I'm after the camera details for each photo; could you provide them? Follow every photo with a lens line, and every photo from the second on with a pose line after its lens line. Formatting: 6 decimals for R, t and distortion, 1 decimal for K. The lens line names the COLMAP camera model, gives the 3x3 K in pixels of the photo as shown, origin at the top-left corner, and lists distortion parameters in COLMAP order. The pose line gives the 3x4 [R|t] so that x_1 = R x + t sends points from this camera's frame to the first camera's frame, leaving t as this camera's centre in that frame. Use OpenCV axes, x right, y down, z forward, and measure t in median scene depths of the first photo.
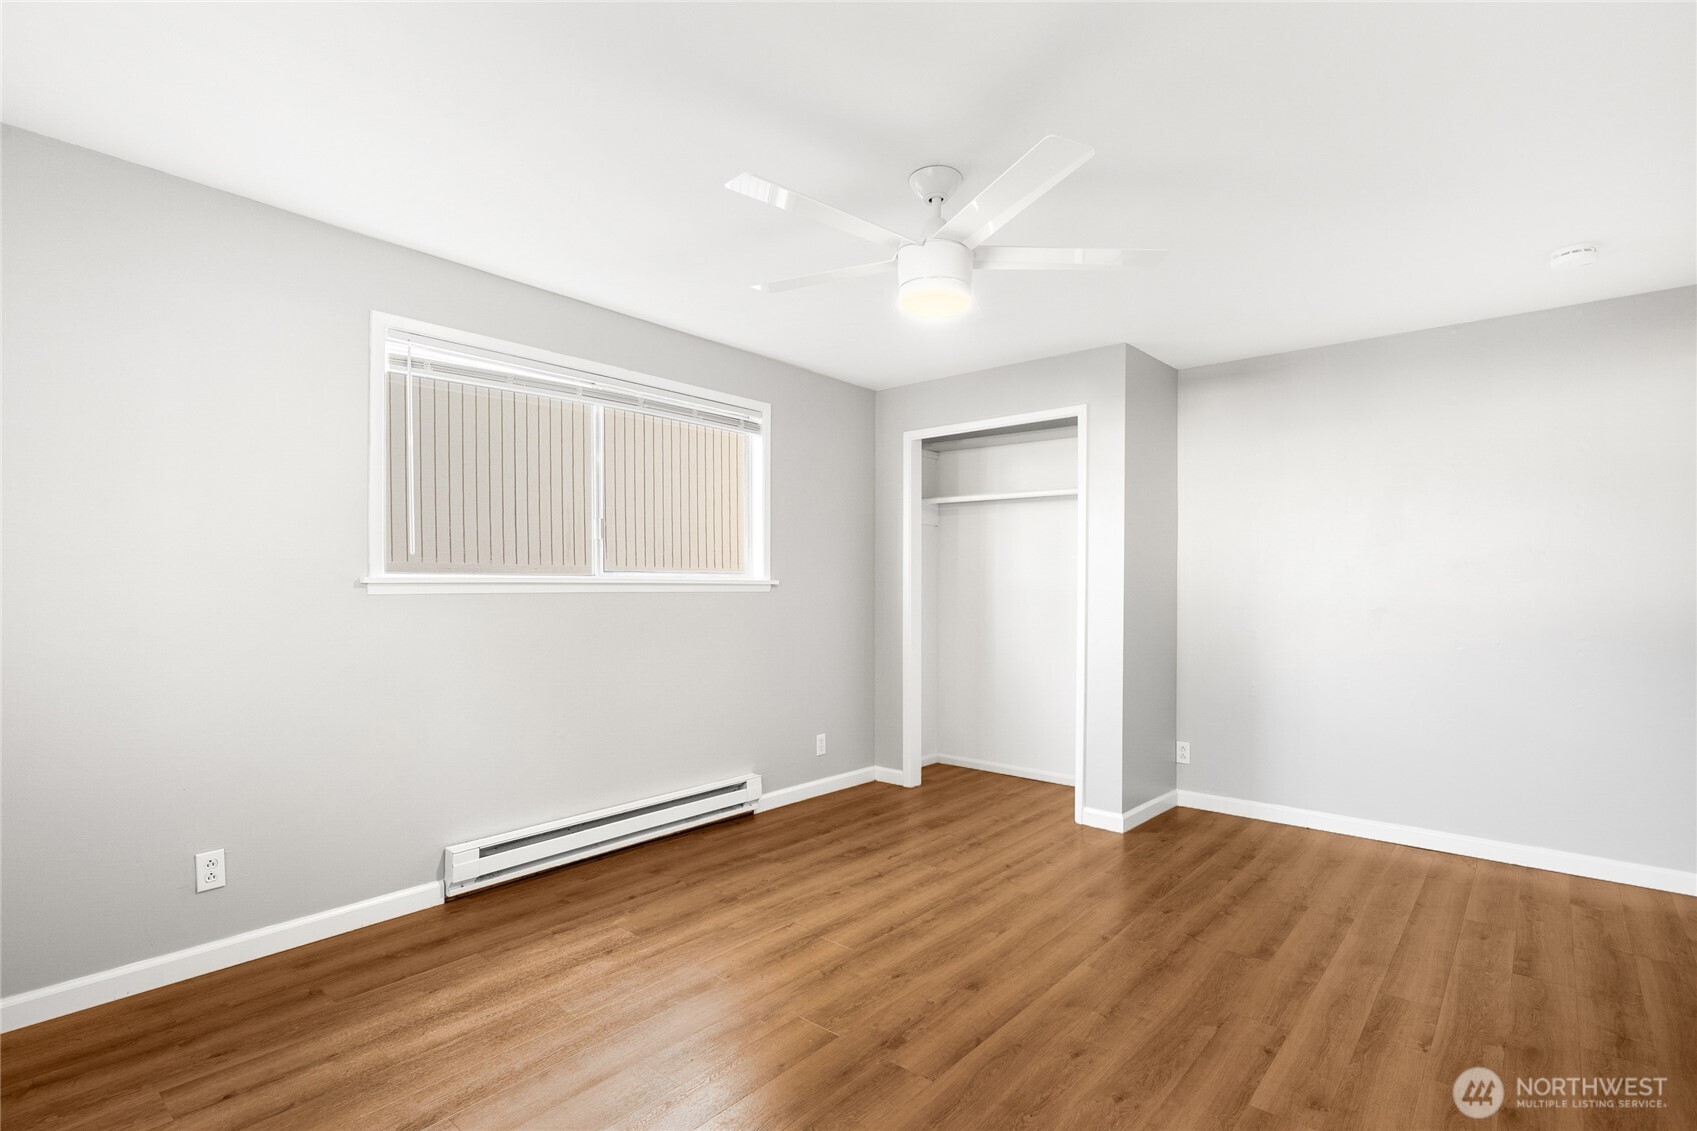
lens RADIAL K [[821.7, 0, 834.0], [0, 821.7, 598.1], [0, 0, 1]] dist [0.000387, -0.000723]
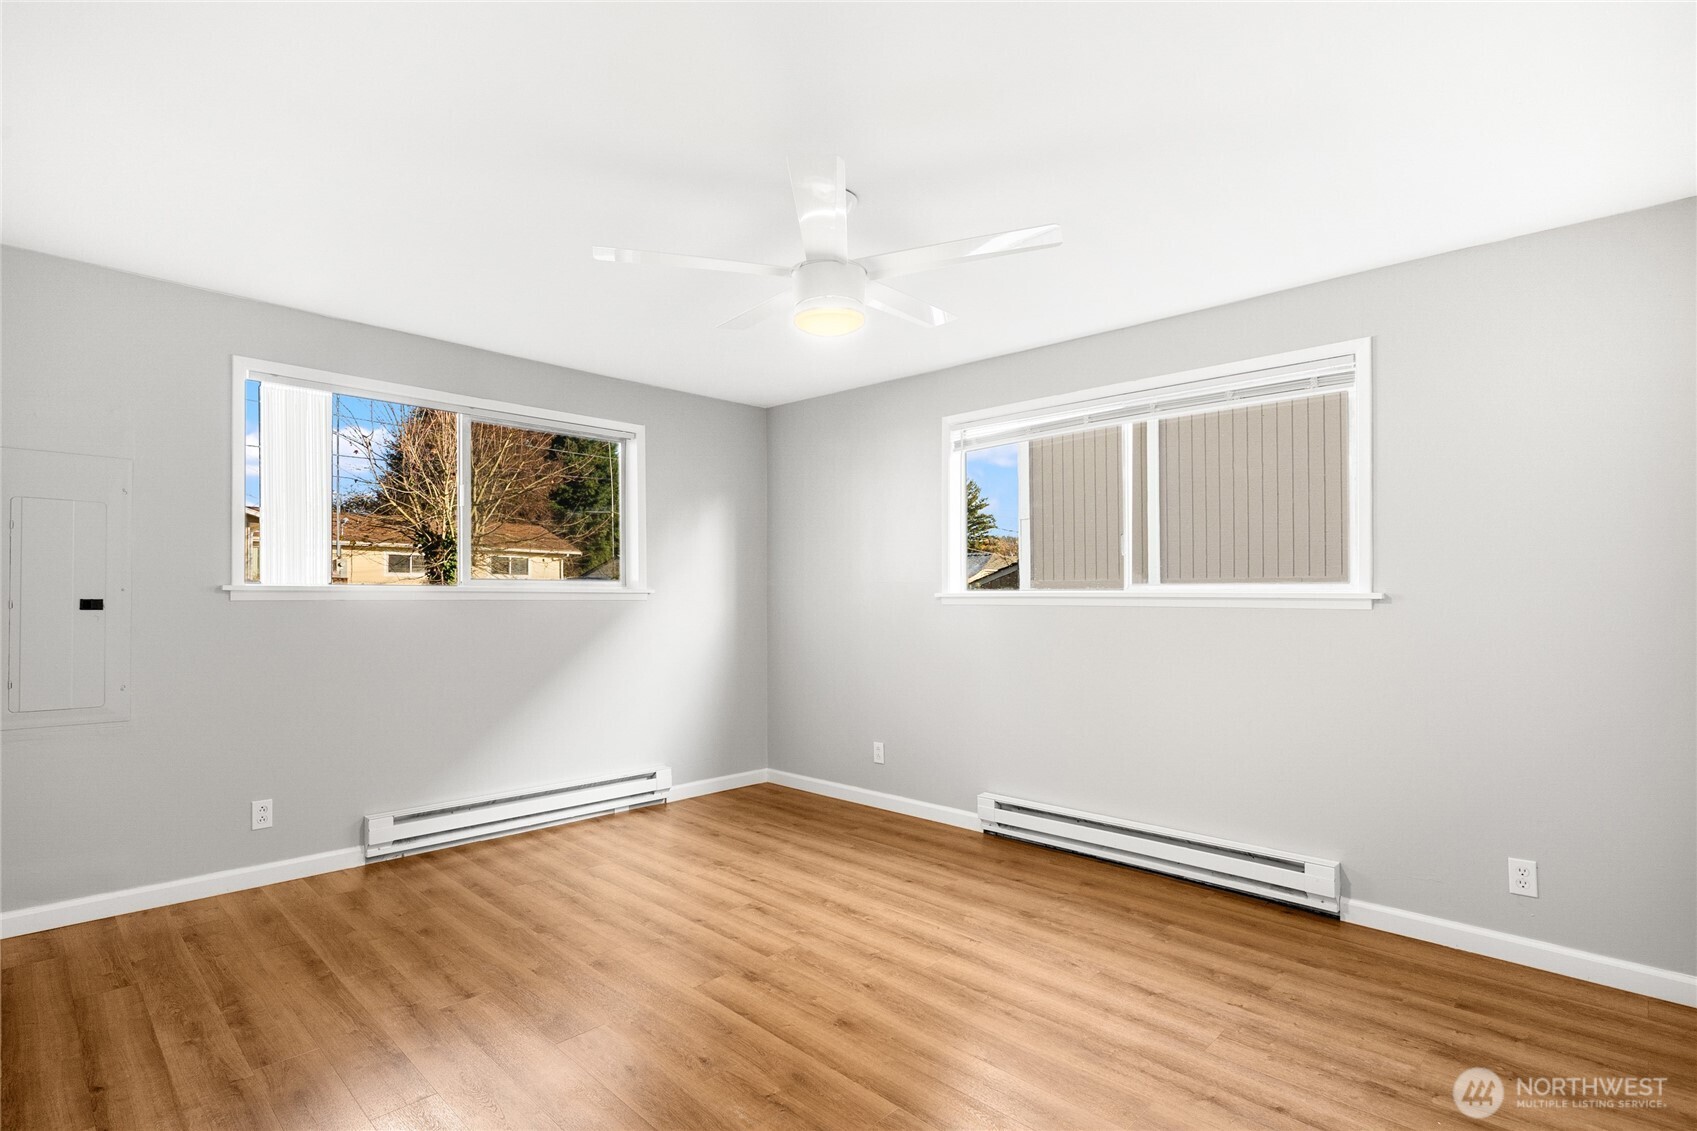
lens RADIAL K [[821.7, 0, 834.0], [0, 821.7, 598.1], [0, 0, 1]] dist [0.000387, -0.000723]
pose [[-0.065724, 0.005378, -0.997823, 0.806000], [-0.014597, 0.999873, 0.006351, -0.019259], [0.997731, 0.014982, -0.065637, 0.752183]]
